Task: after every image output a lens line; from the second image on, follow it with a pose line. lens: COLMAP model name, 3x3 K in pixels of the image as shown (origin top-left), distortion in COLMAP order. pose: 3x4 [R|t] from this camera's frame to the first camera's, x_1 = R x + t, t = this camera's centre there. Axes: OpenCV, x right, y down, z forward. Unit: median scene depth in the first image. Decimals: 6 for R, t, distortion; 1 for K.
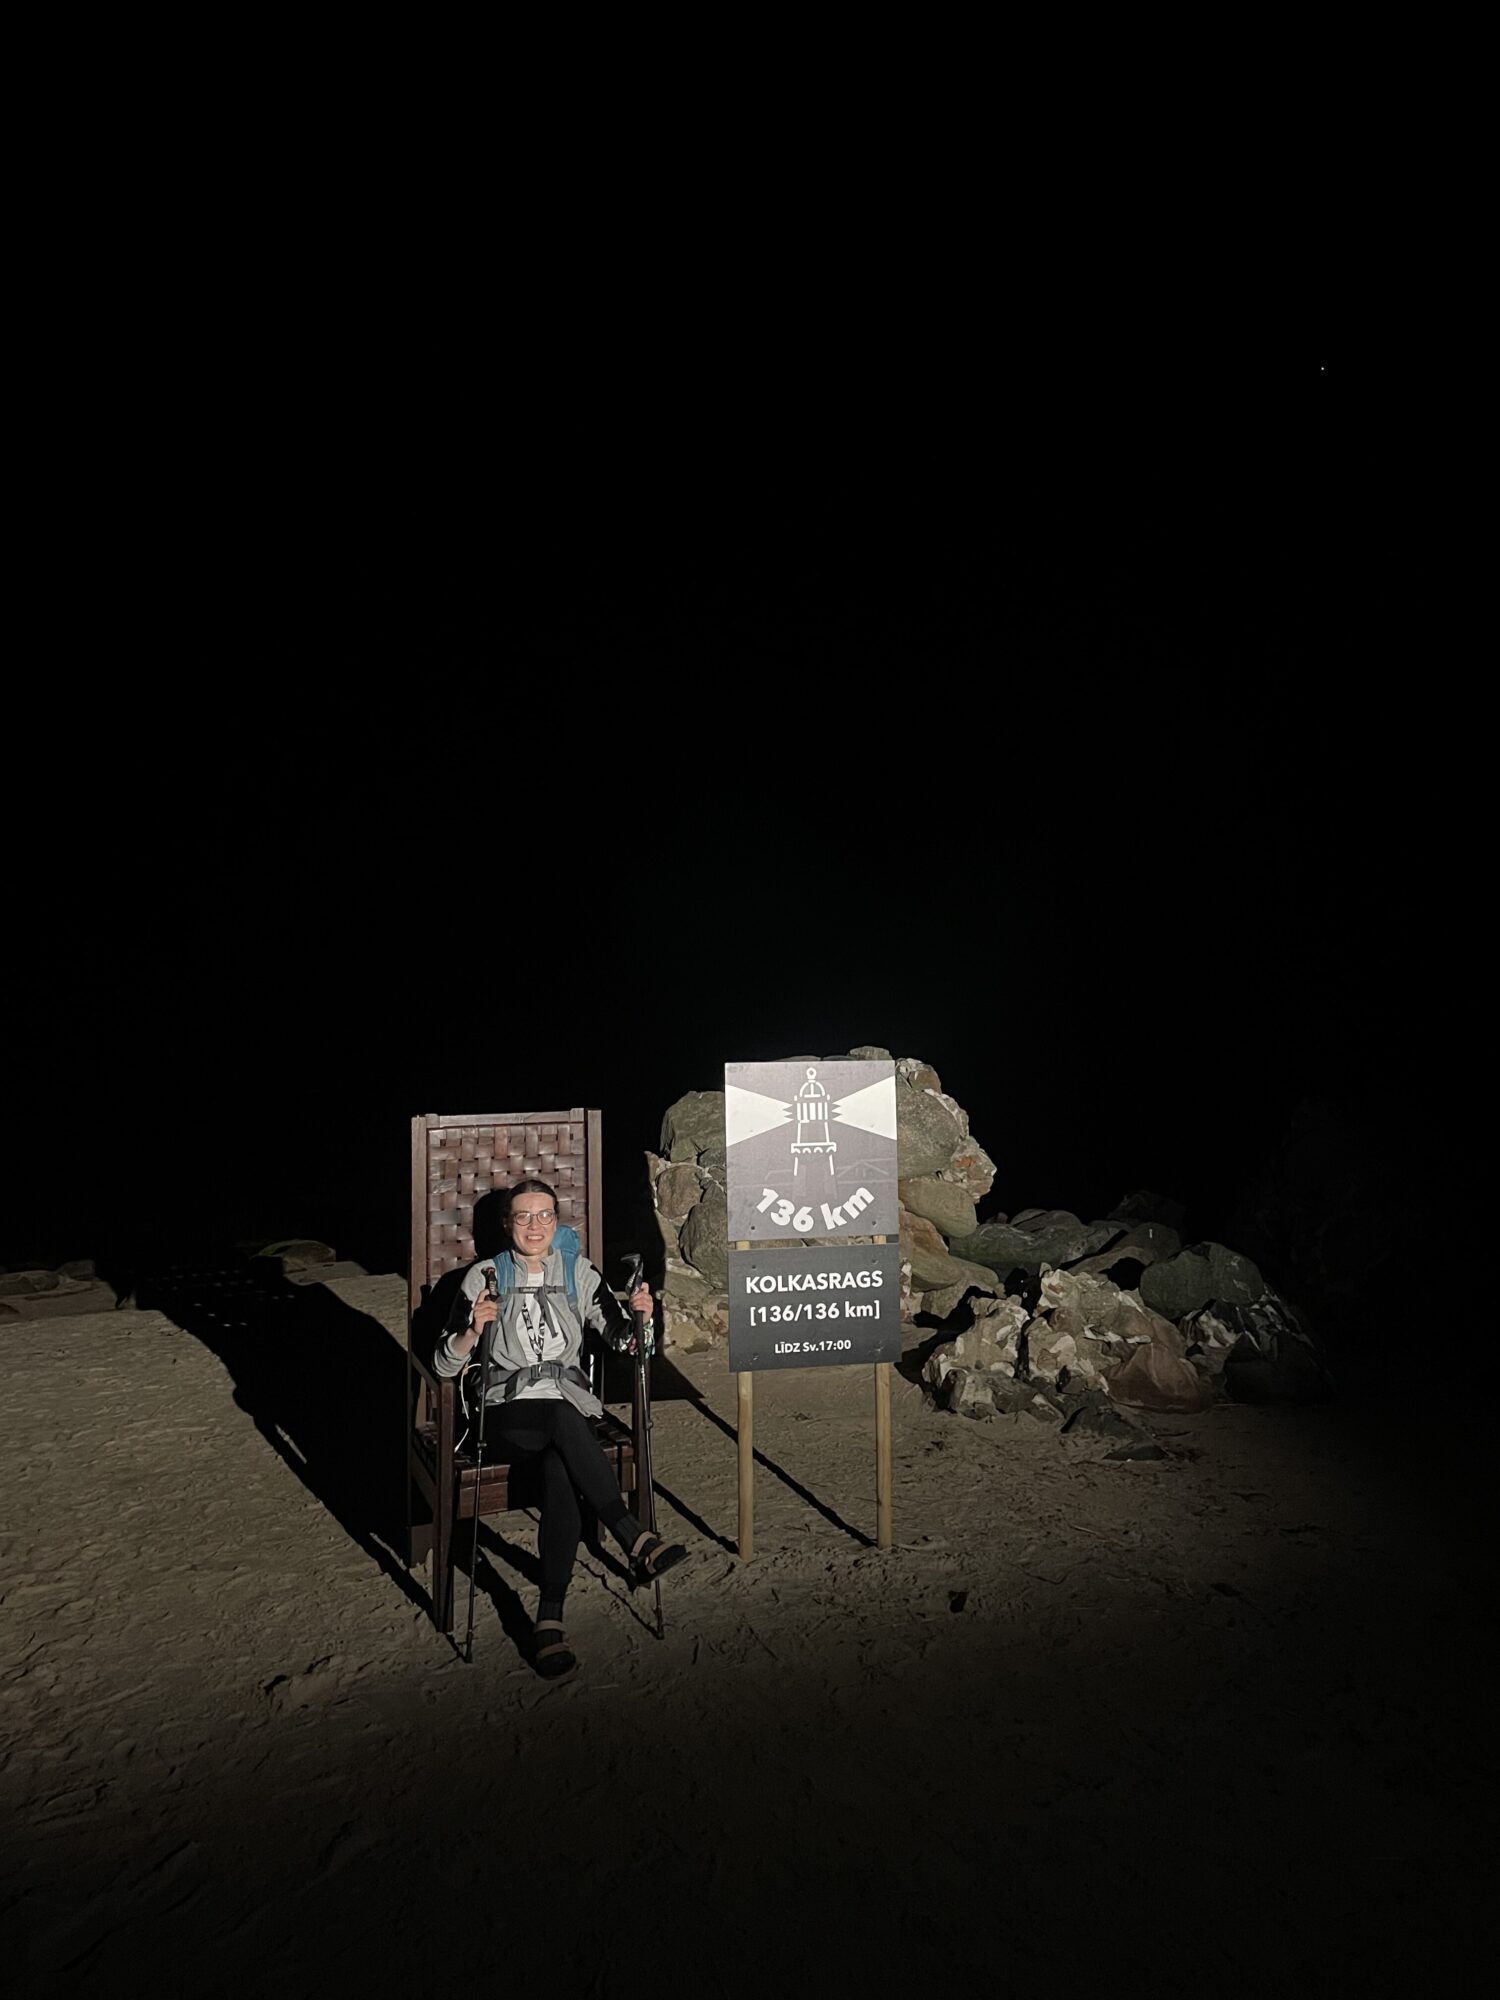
lens RADIAL K [[1516.4, 0, 752.6], [0, 1516.4, 993.9], [0, 0, 1]] dist [0.066074, -0.020086]
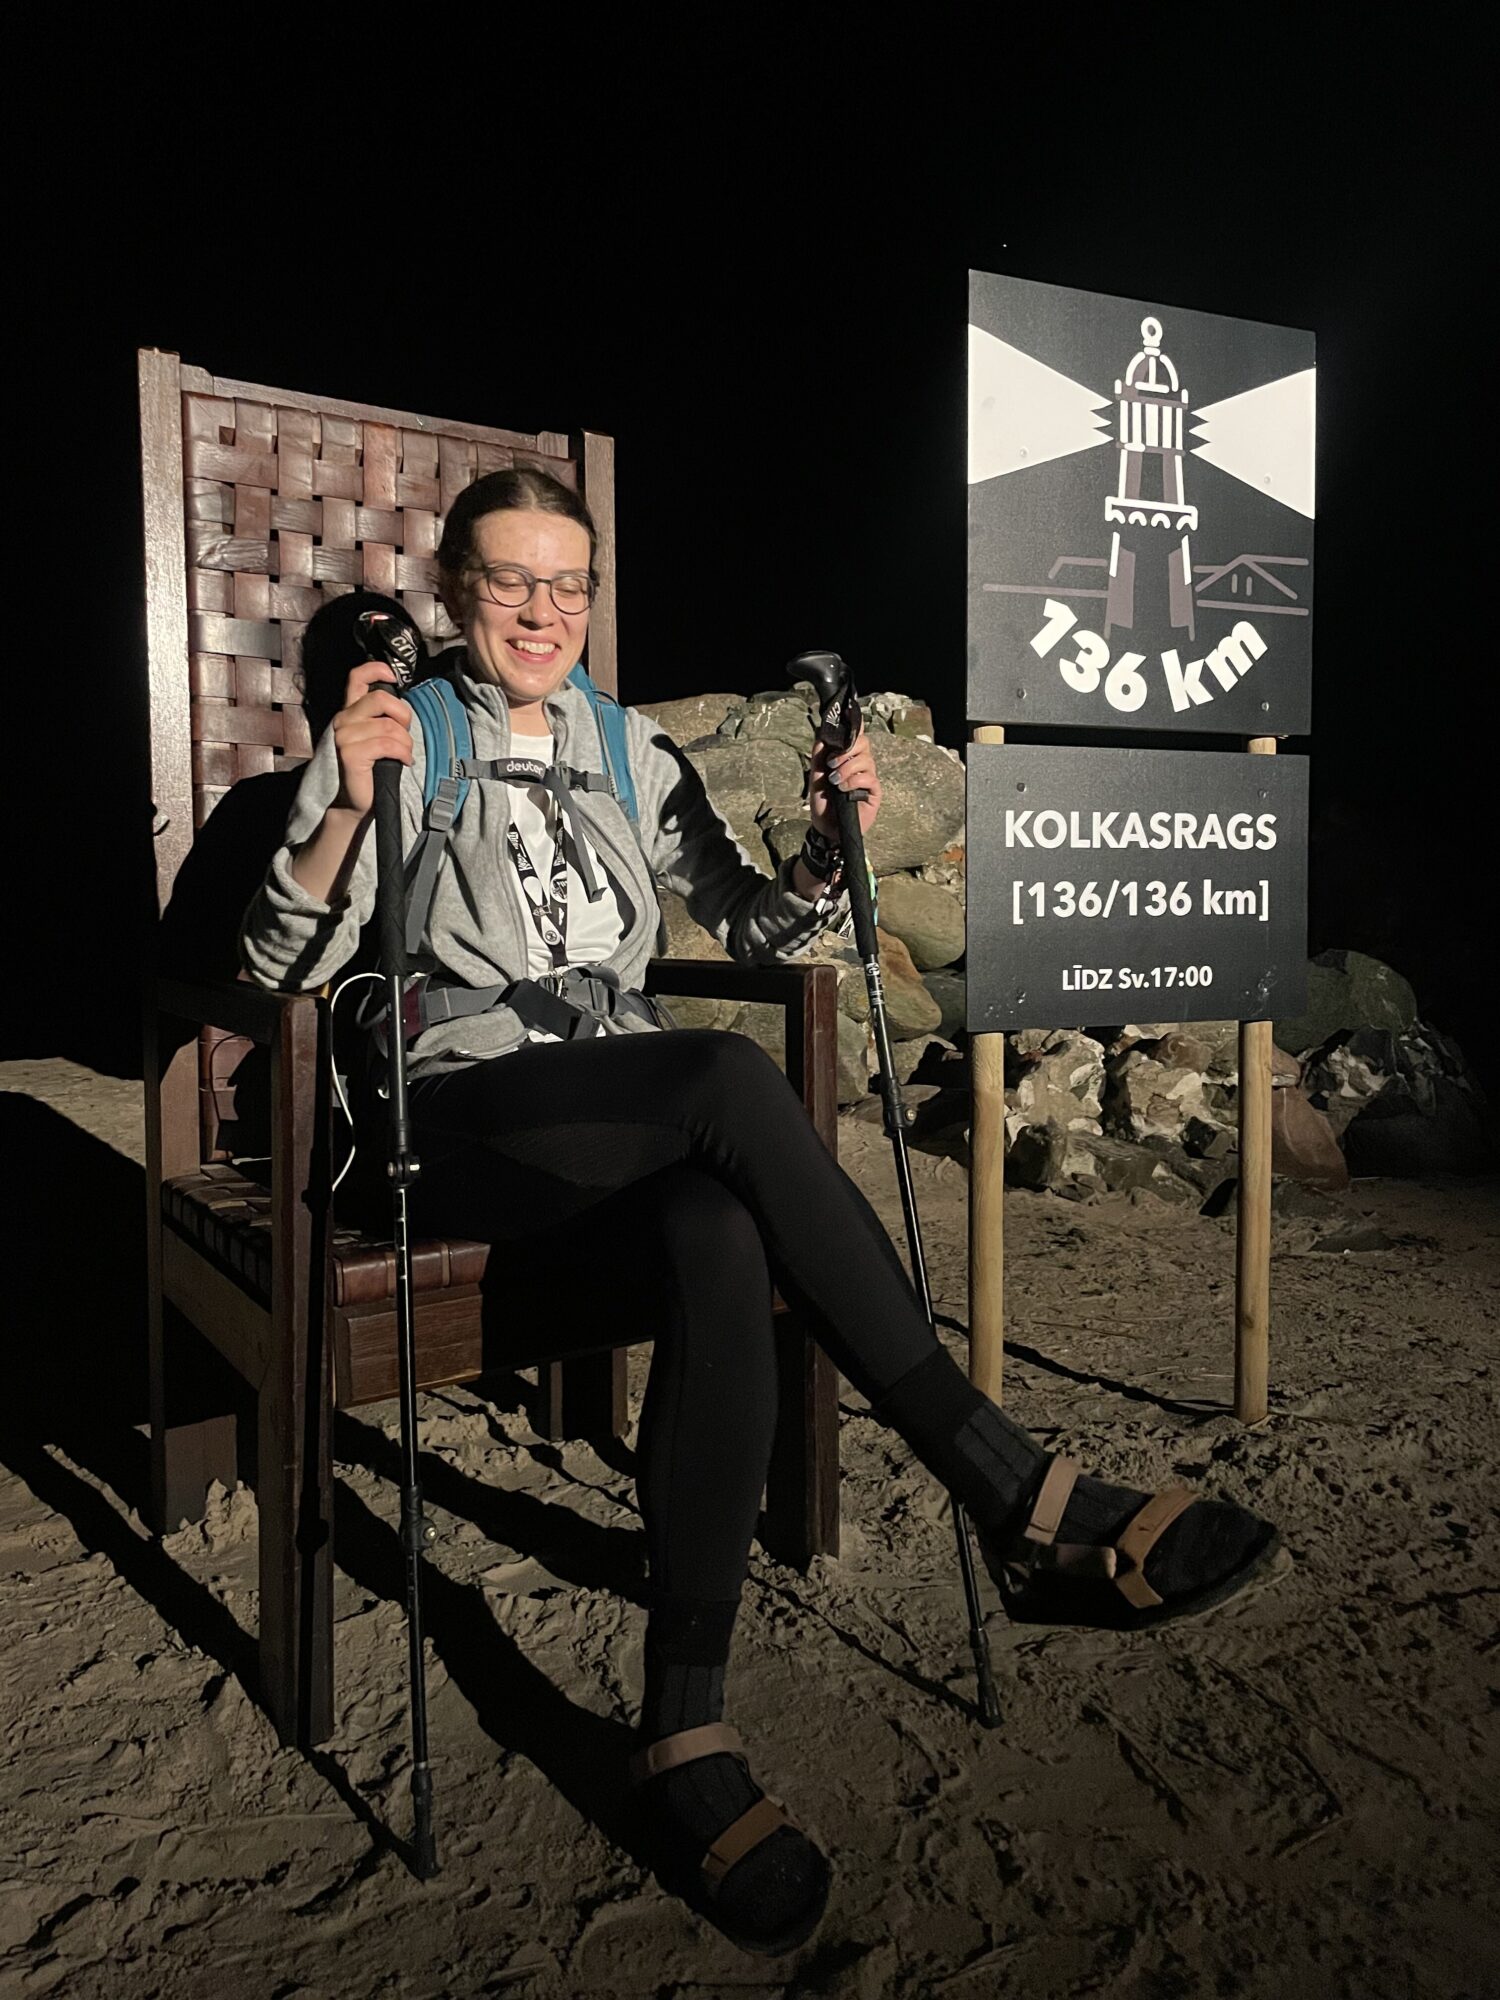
lens RADIAL K [[1516.4, 0, 749.5], [0, 1516.4, 998.4], [0, 0, 1]] dist [0.066074, -0.020086]
pose [[0.979766, 0.002209, 0.200135, -0.153792], [-0.021114, 0.995500, 0.092375, 0.198281], [-0.199030, -0.094731, 0.975404, 0.595453]]
